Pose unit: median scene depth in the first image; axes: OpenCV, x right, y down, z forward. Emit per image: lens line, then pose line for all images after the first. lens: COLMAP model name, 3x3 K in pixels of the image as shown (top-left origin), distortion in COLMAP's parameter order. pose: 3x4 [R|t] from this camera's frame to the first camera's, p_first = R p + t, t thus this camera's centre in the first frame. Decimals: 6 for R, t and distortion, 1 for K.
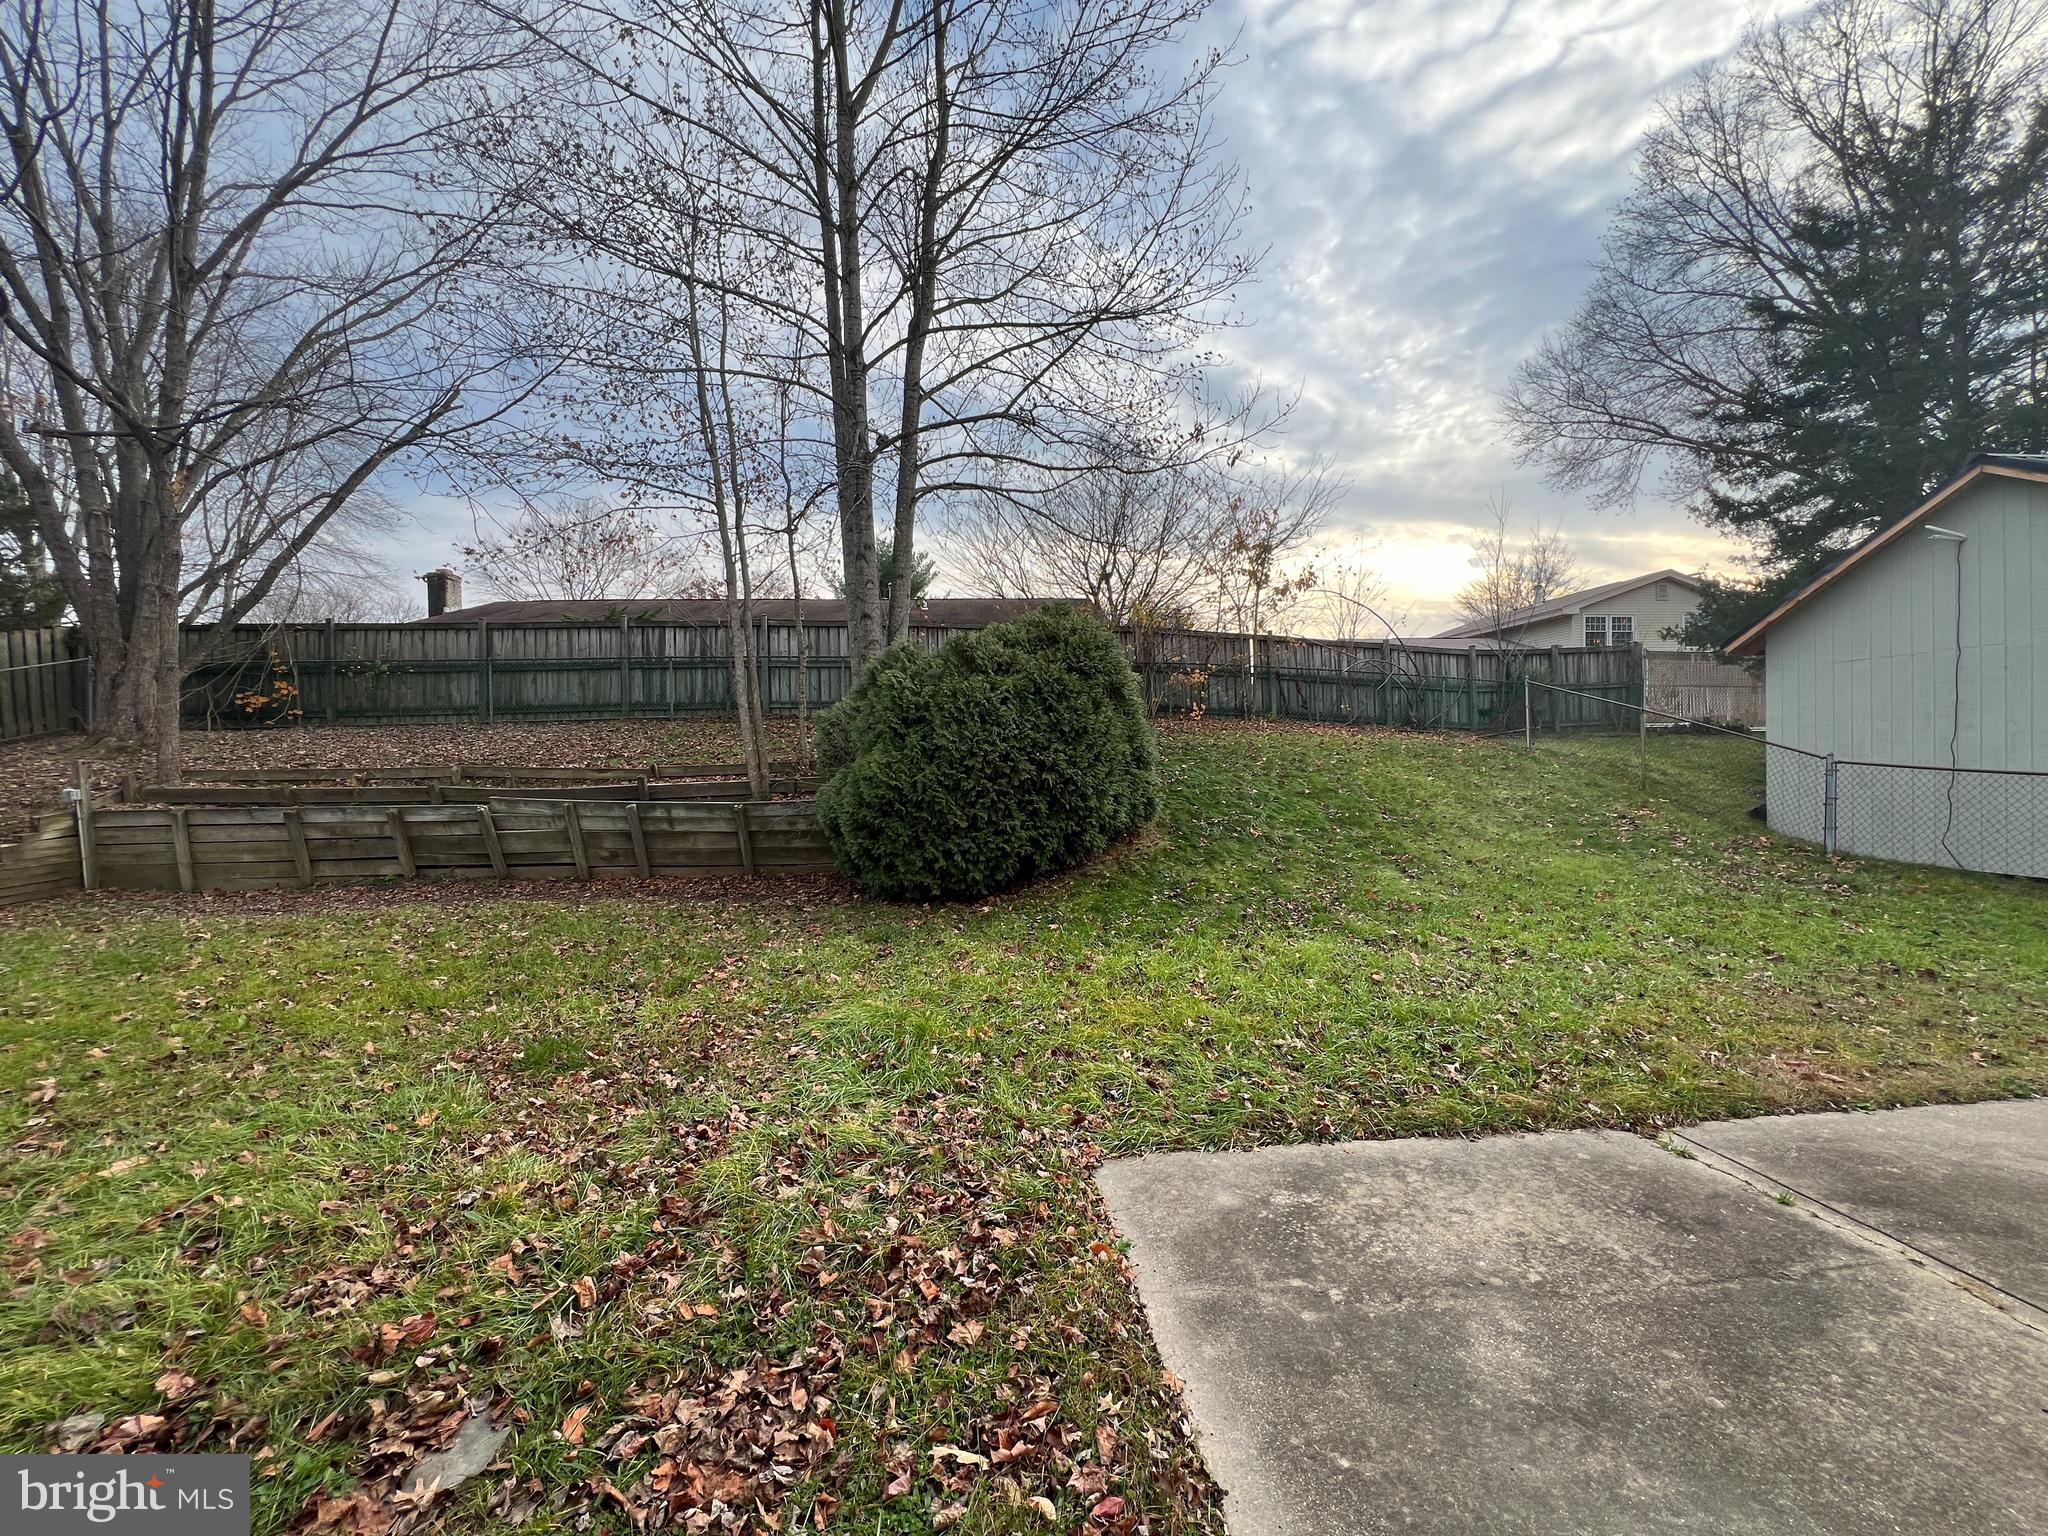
lens RADIAL K [[818.2, 0, 1025.1], [0, 818.2, 775.9], [0, 0, 1]] dist [-0.000107, 0.000113]
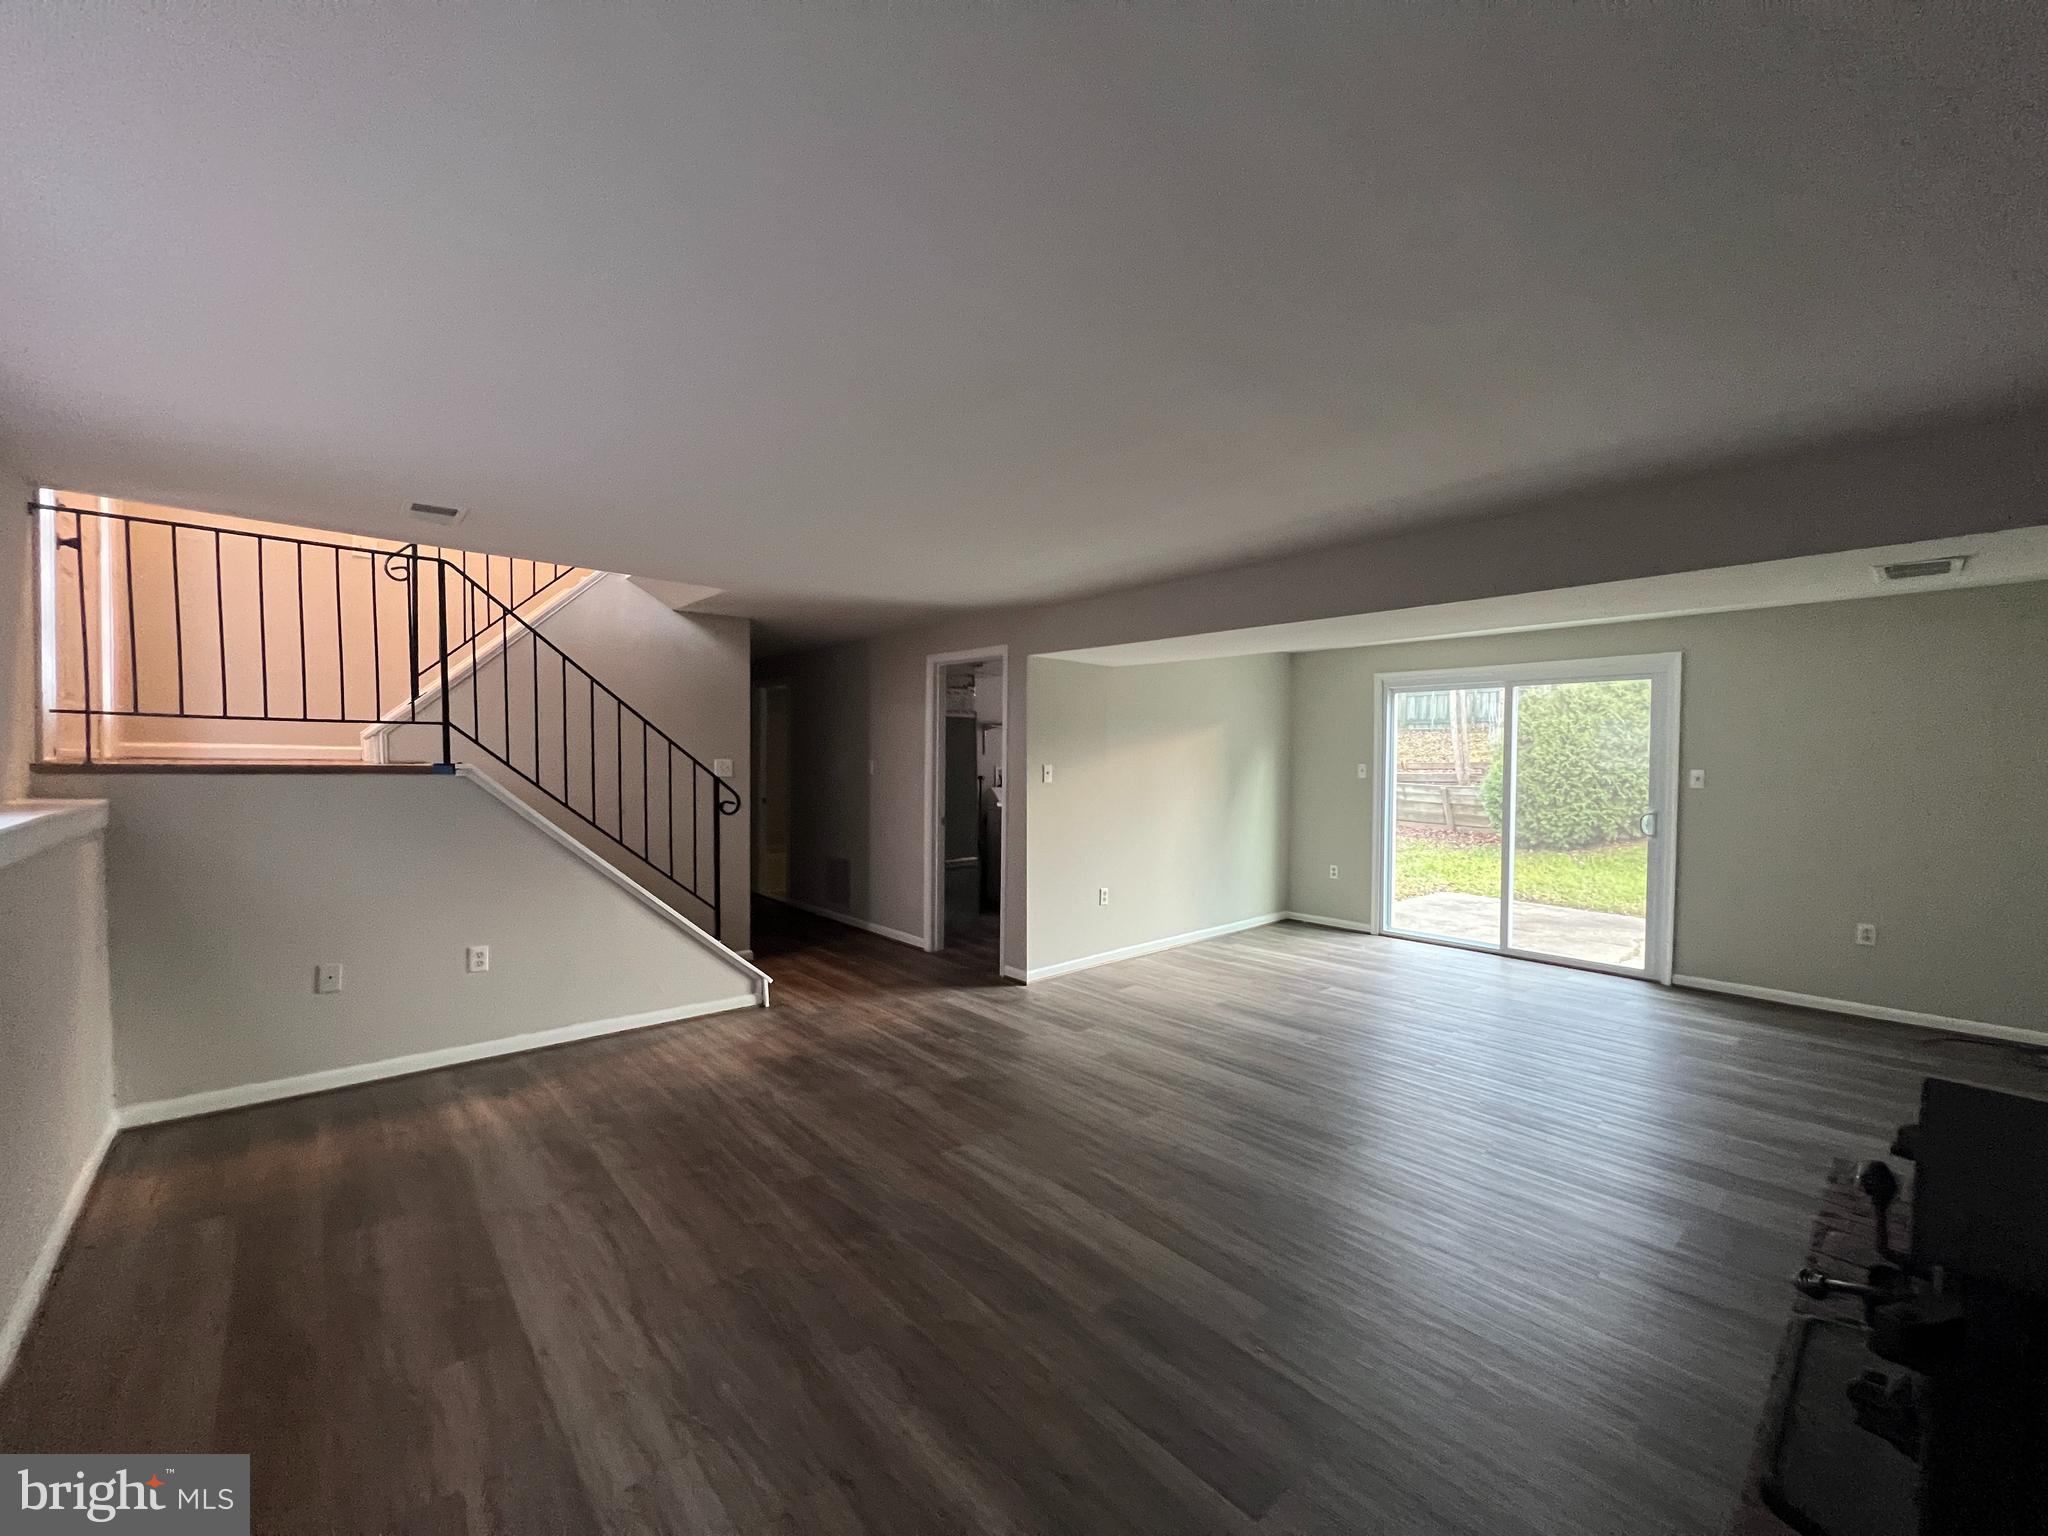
lens RADIAL K [[818.2, 0, 1025.1], [0, 818.2, 775.9], [0, 0, 1]] dist [-0.000107, 0.000113]
pose [[0.566875, 0.044396, -0.822607, 0.675620], [-0.037866, 0.998896, 0.027817, -0.003103], [0.822933, 0.015380, 0.567930, -0.825296]]
